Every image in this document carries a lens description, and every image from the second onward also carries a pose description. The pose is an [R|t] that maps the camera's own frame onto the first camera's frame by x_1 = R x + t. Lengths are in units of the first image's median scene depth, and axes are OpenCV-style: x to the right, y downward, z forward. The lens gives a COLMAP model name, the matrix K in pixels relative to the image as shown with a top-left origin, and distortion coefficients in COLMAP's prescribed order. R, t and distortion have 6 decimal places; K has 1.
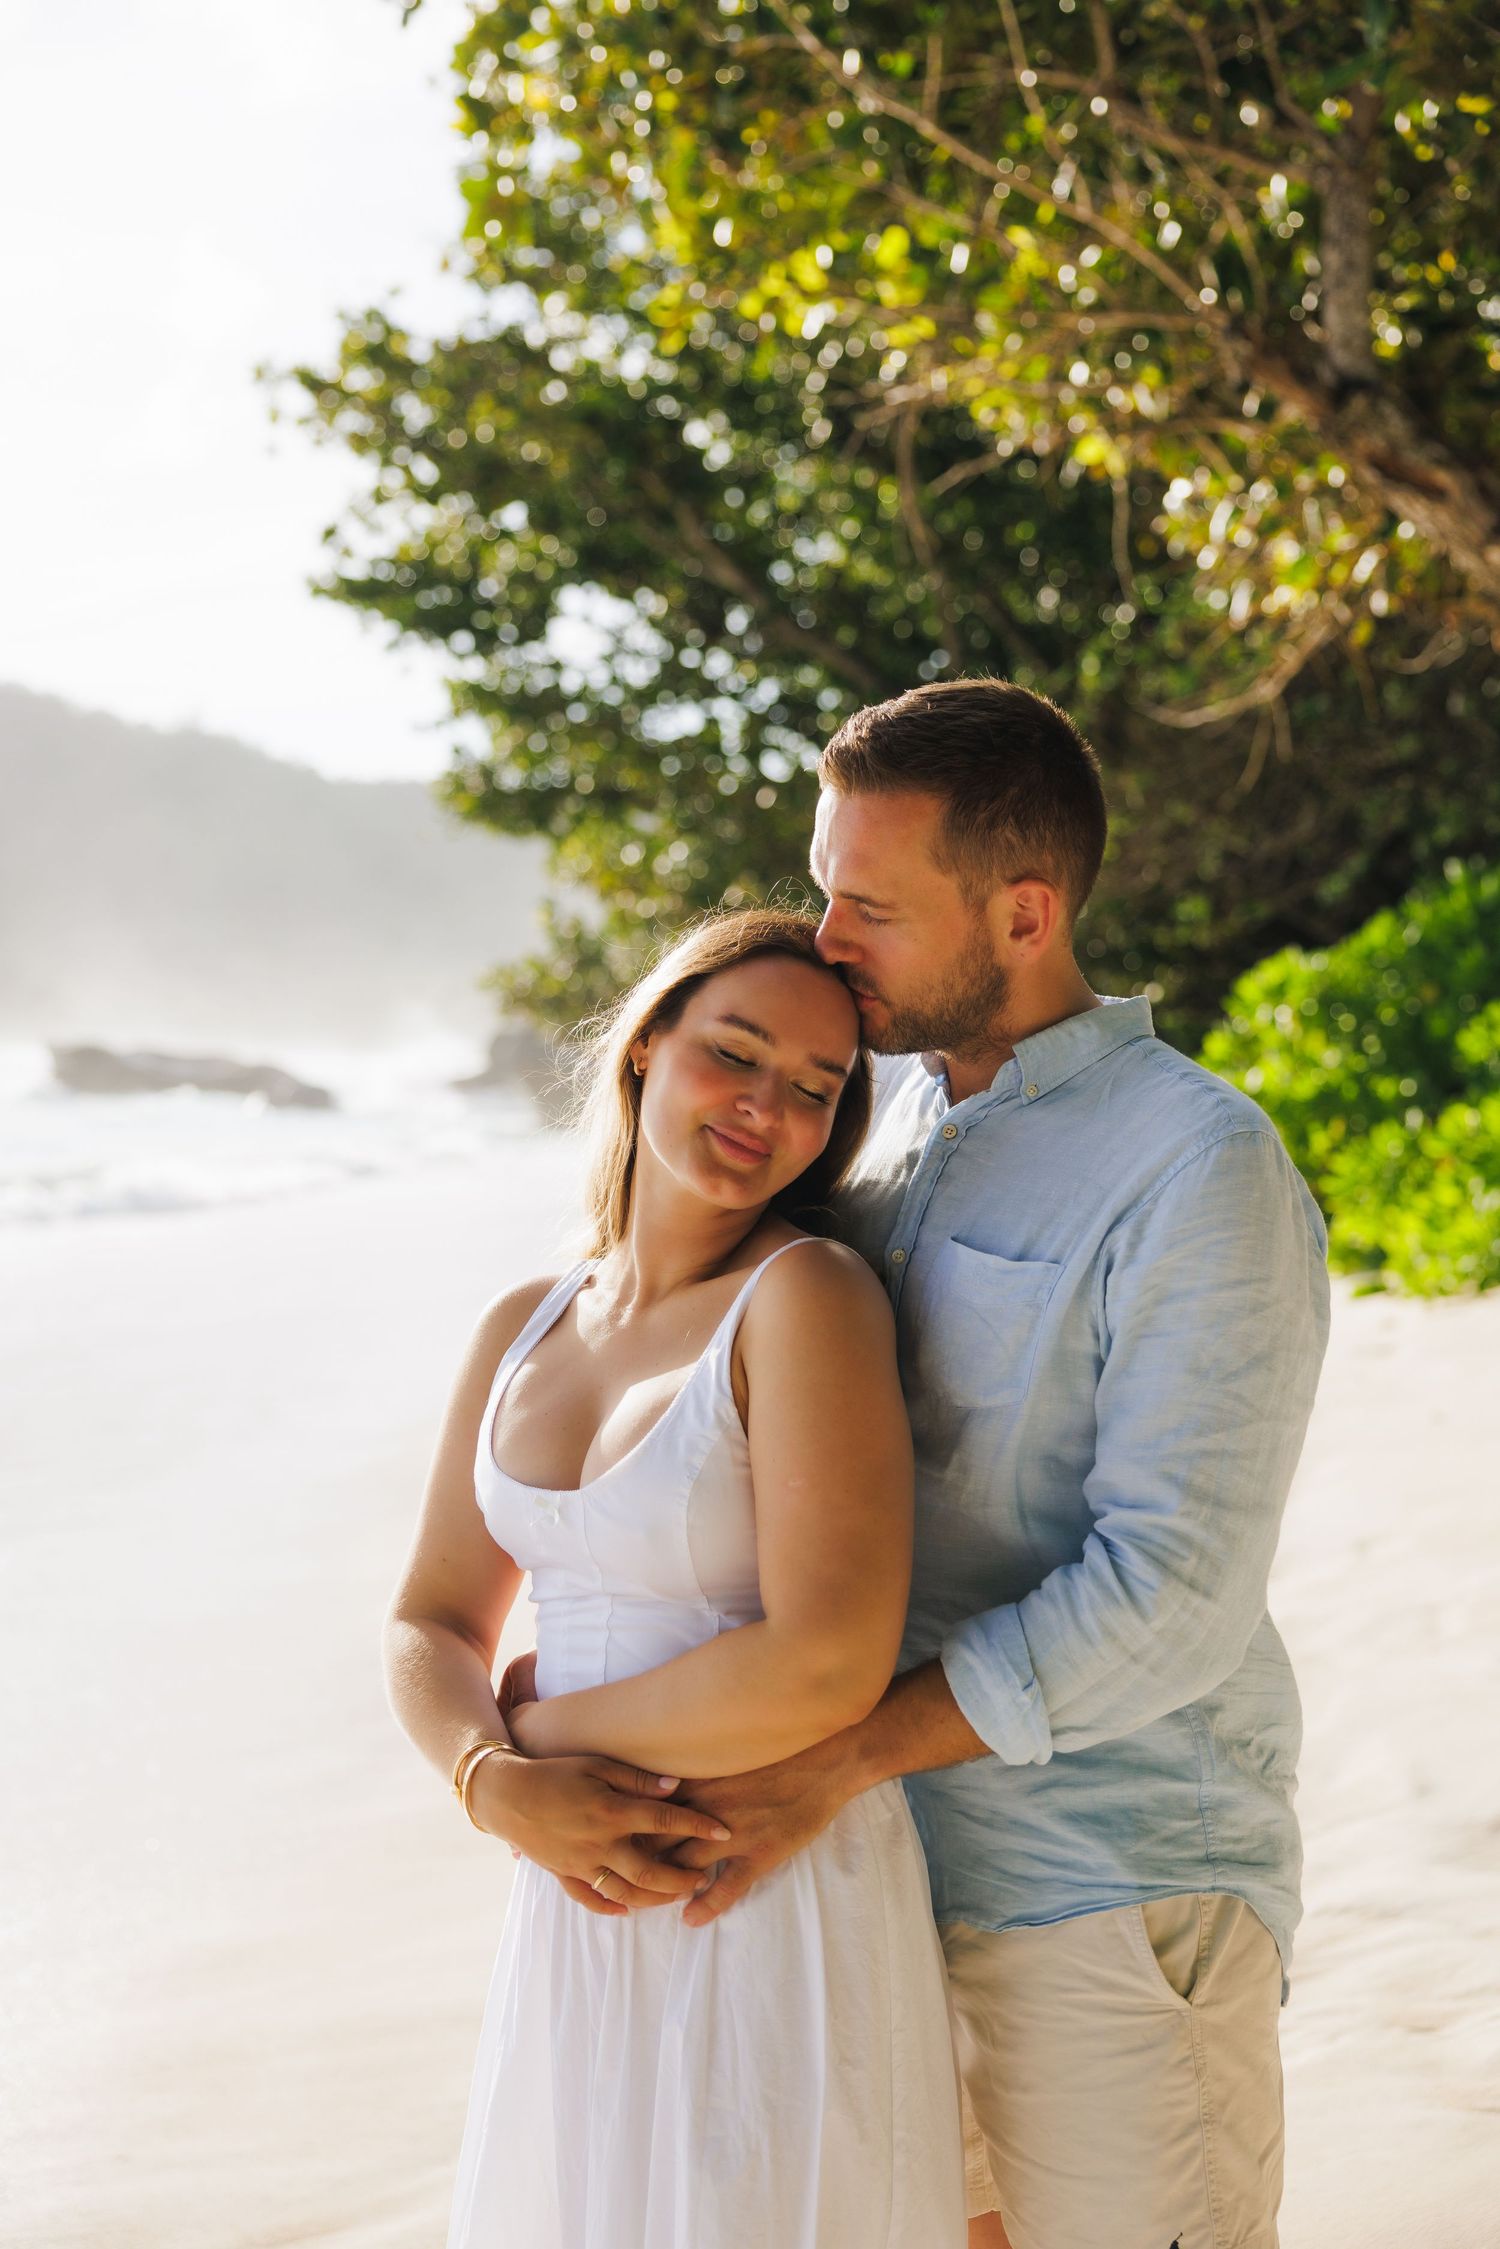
lens RADIAL K [[3199.1, 0, 750.0], [0, 3199.1, 1124.5], [0, 0, 1]] dist [-0.000376, 0.032298]
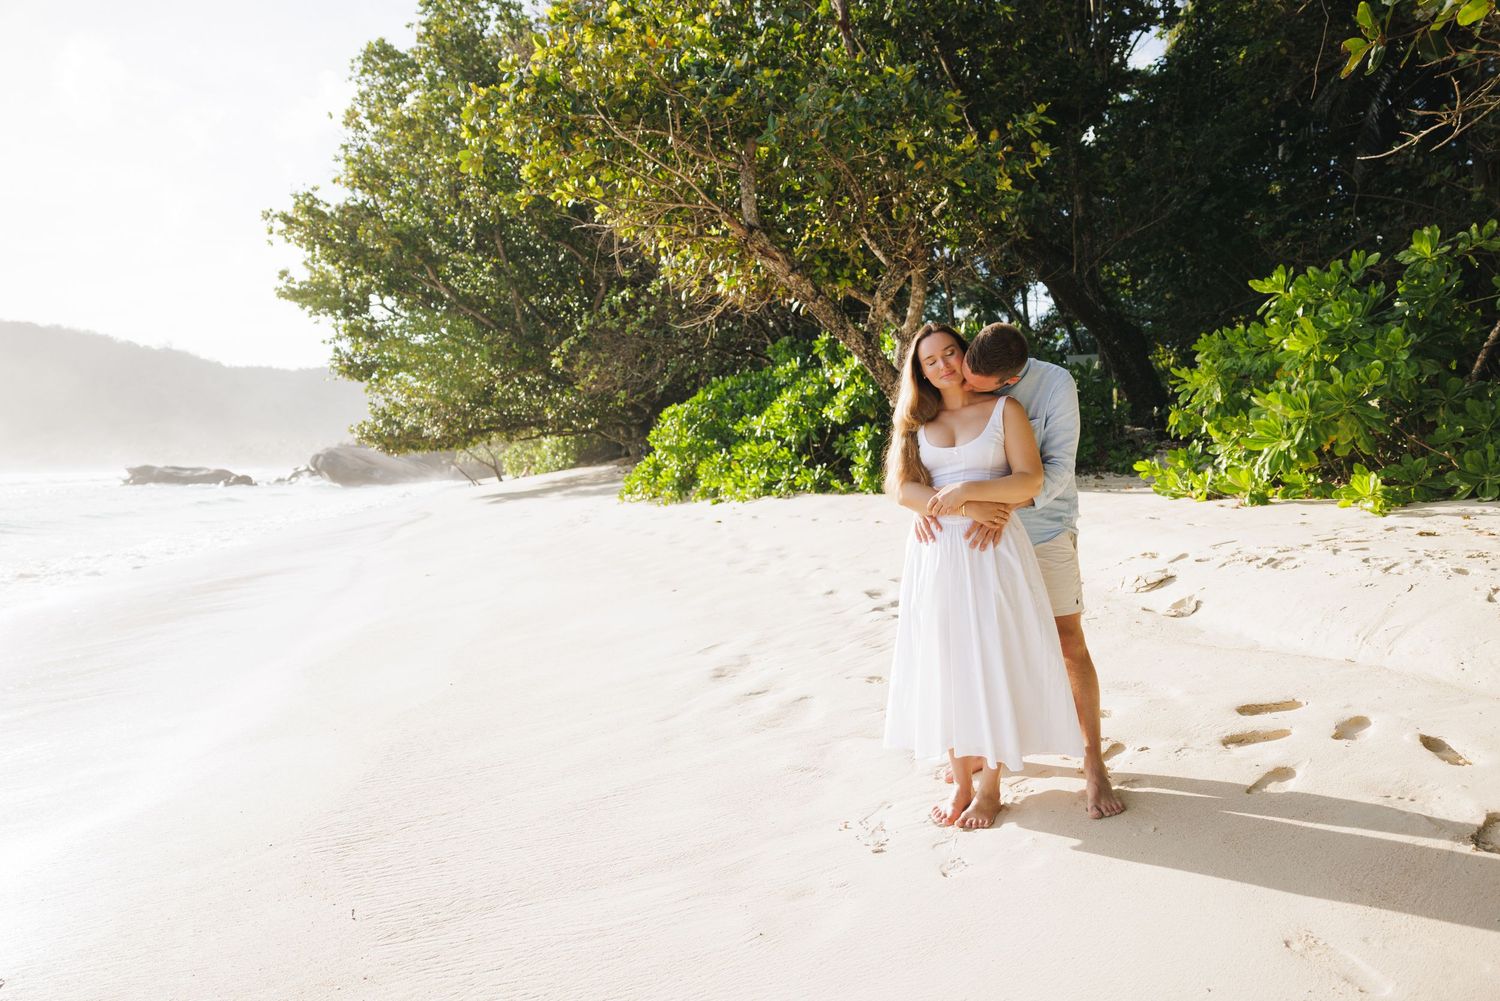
lens RADIAL K [[1074.3, 0, 742.8], [0, 1074.3, 517.0], [0, 0, 1]] dist [0.002260, 0.003793]
pose [[0.935299, -0.059785, 0.348771, -0.108597], [0.049797, 0.998054, 0.037542, 0.016671], [-0.350336, -0.017745, 0.936456, -0.041171]]
